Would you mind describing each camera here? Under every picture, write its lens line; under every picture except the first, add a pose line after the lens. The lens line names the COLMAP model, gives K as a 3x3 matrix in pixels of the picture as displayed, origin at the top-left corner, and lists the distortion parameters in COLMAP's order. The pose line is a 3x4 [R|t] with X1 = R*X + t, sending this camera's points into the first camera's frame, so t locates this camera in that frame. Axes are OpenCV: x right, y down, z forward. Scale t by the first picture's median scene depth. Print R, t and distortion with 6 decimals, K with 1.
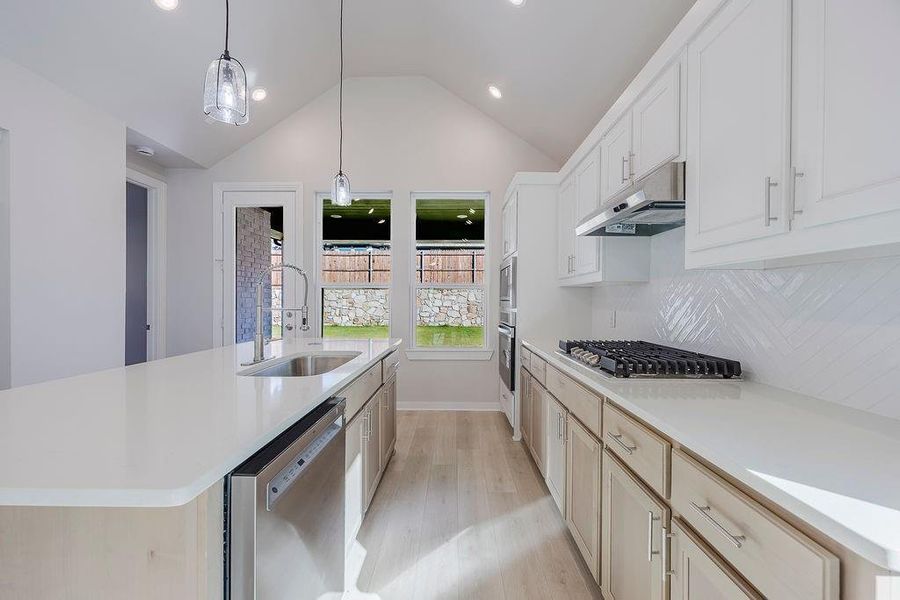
lens RADIAL K [[353.3, 0, 450.4], [0, 353.3, 301.7], [0, 0, 1]] dist [0.001664, 0.000235]
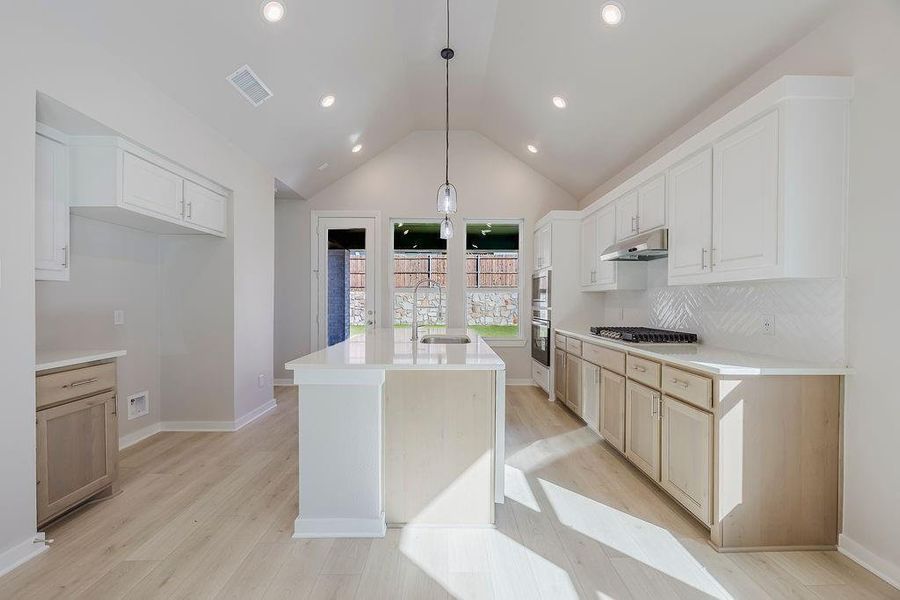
lens RADIAL K [[354.5, 0, 451.6], [0, 354.5, 302.7], [0, 0, 1]] dist [0.000571, -0.000190]
pose [[0.999463, -0.002149, 0.032682, -0.264049], [0.002103, 0.999997, 0.001421, -0.001290], [-0.032685, -0.001351, 0.999465, -0.407796]]
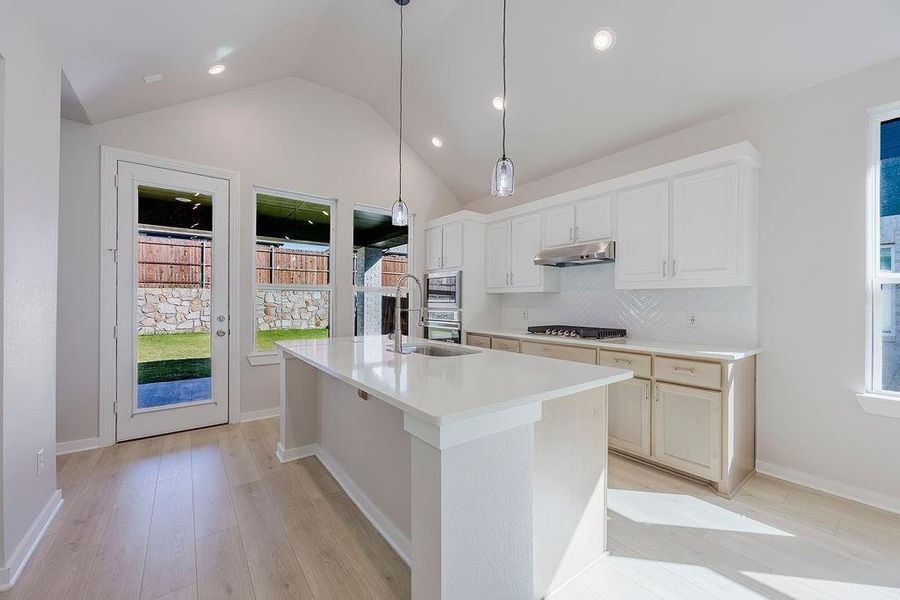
lens RADIAL K [[354.5, 0, 451.6], [0, 354.5, 302.7], [0, 0, 1]] dist [0.000571, -0.000190]
pose [[0.786016, -0.001853, 0.618204, -0.726113], [0.001838, 0.999998, 0.000660, -0.003804], [-0.618204, 0.000617, 0.786017, -0.064293]]
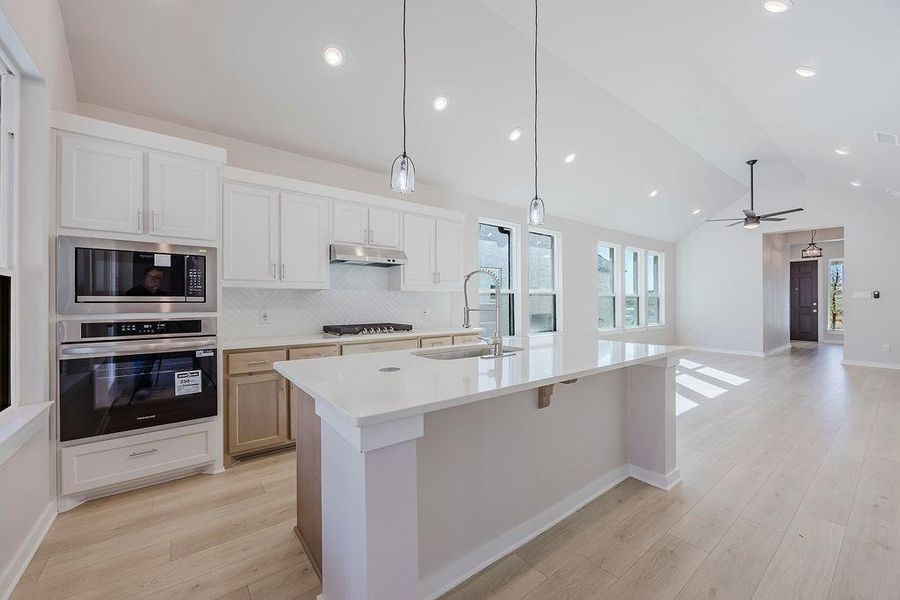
lens RADIAL K [[353.3, 0, 450.4], [0, 353.3, 301.7], [0, 0, 1]] dist [0.001664, 0.000235]
pose [[-0.630705, -0.002989, 0.776017, -0.818091], [0.001798, 0.999984, 0.005313, -0.008080], [-0.776021, 0.004746, -0.630689, 1.142226]]
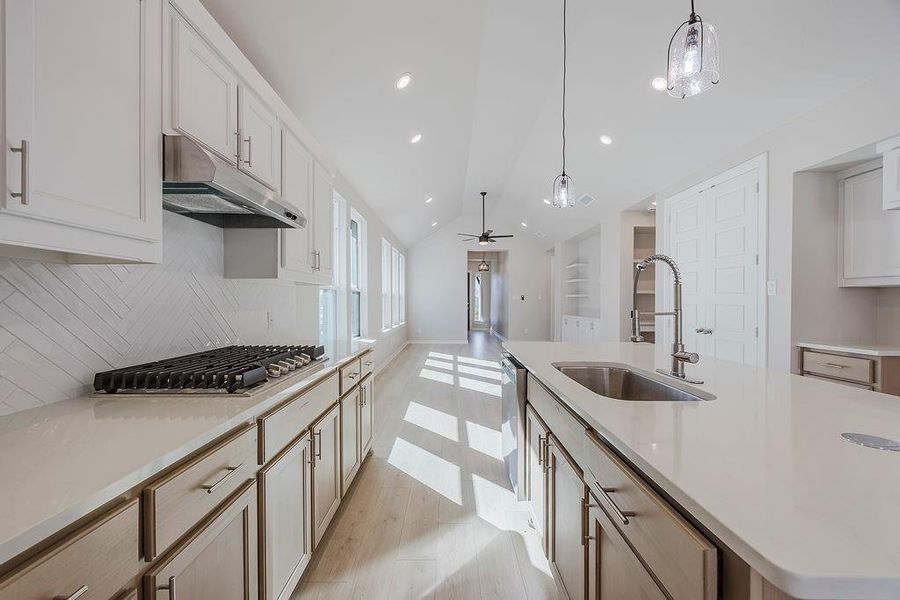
lens RADIAL K [[354.5, 0, 451.6], [0, 354.5, 302.7], [0, 0, 1]] dist [0.000571, -0.000190]
pose [[-0.999770, -0.006714, -0.020385, 0.002963], [-0.006856, 0.999953, 0.006917, -0.003045], [0.020338, 0.007055, -0.999768, 1.131639]]
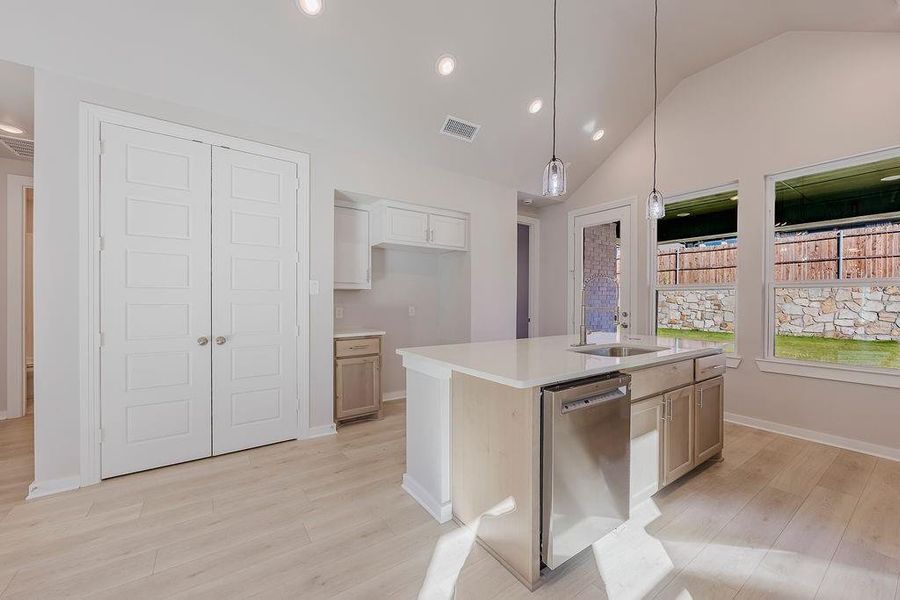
lens RADIAL K [[354.5, 0, 451.6], [0, 354.5, 302.7], [0, 0, 1]] dist [0.000571, -0.000190]
pose [[0.590263, 0.002564, -0.807207, 0.178225], [-0.004128, 0.999991, 0.000158, 0.000691], [0.807200, 0.003239, 0.590269, -0.157848]]
